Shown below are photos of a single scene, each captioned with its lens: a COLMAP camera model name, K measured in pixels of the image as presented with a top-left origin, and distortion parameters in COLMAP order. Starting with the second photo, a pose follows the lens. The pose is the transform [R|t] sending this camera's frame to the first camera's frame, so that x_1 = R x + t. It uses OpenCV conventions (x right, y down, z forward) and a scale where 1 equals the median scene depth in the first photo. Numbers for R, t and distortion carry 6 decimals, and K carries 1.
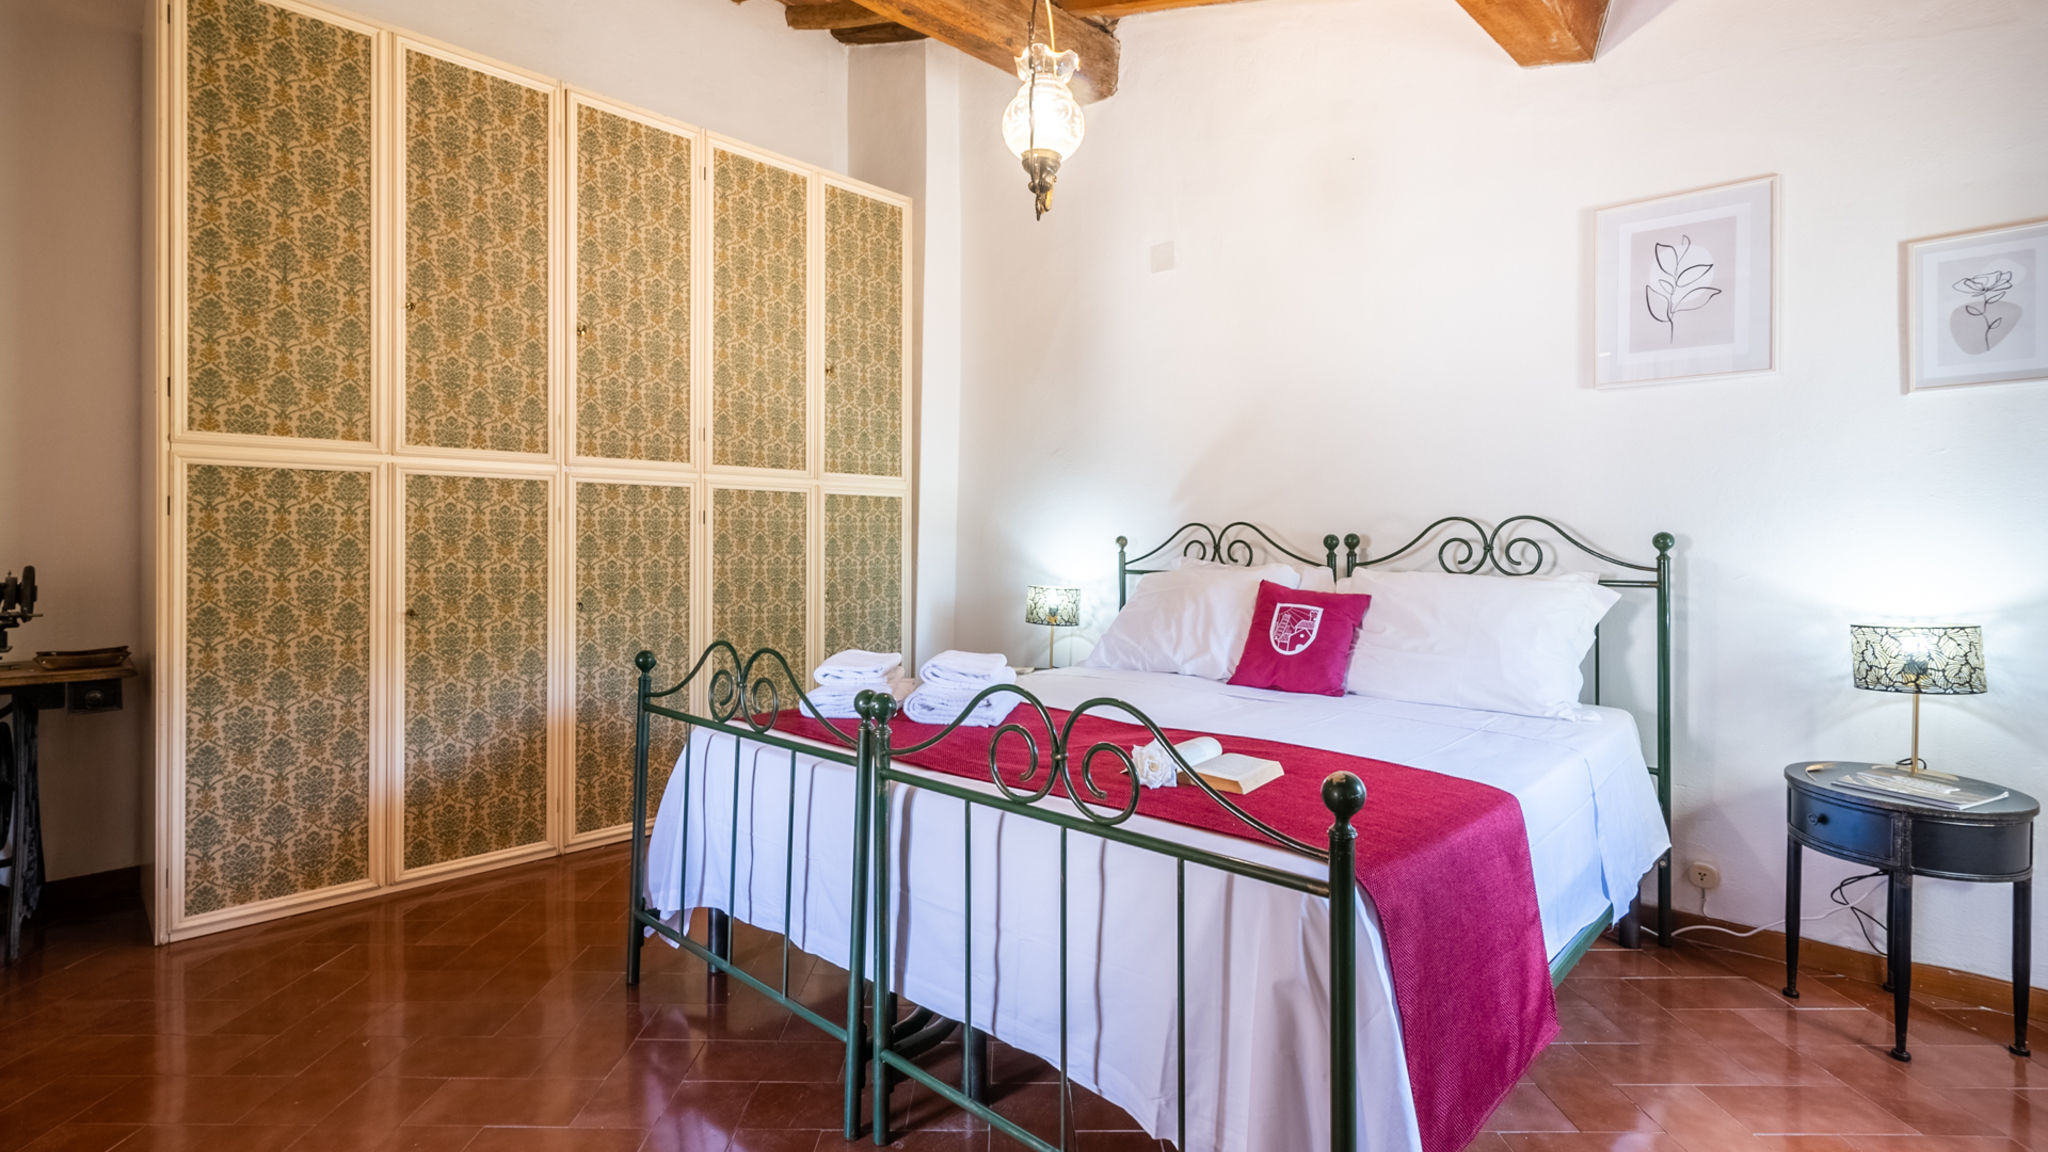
lens RADIAL K [[932.4, 0, 1000.8], [0, 932.4, 539.9], [0, 0, 1]] dist [-0.005418, 0.002362]
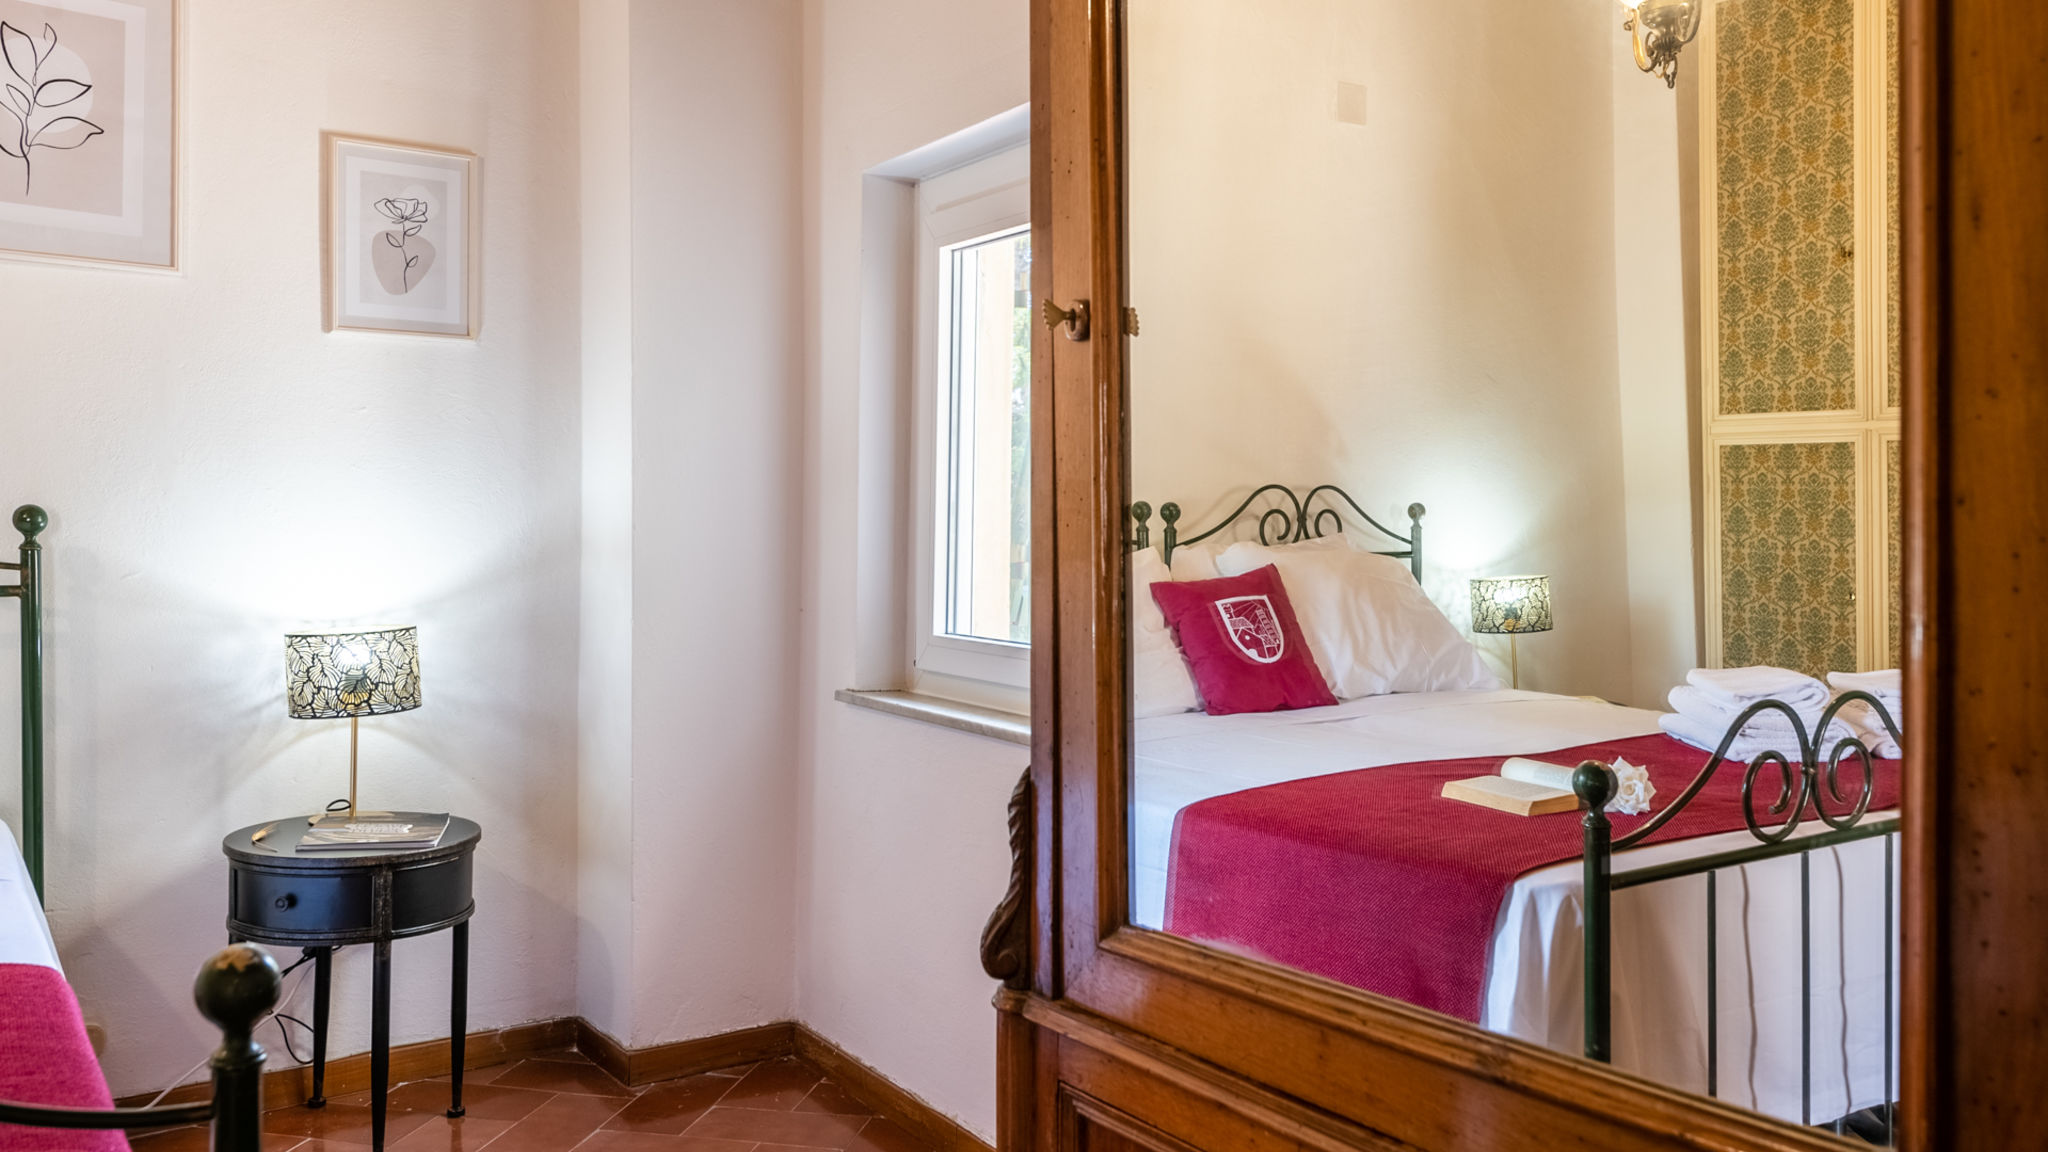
lens RADIAL K [[1541.1, 0, 1040.3], [0, 1541.1, 580.1], [0, 0, 1]] dist [0.006024, -0.010313]
pose [[0.193447, -0.027935, 0.980713, -0.129625], [-0.010294, 0.999482, 0.030500, 0.002893], [-0.981057, -0.015995, 0.193059, 0.129340]]
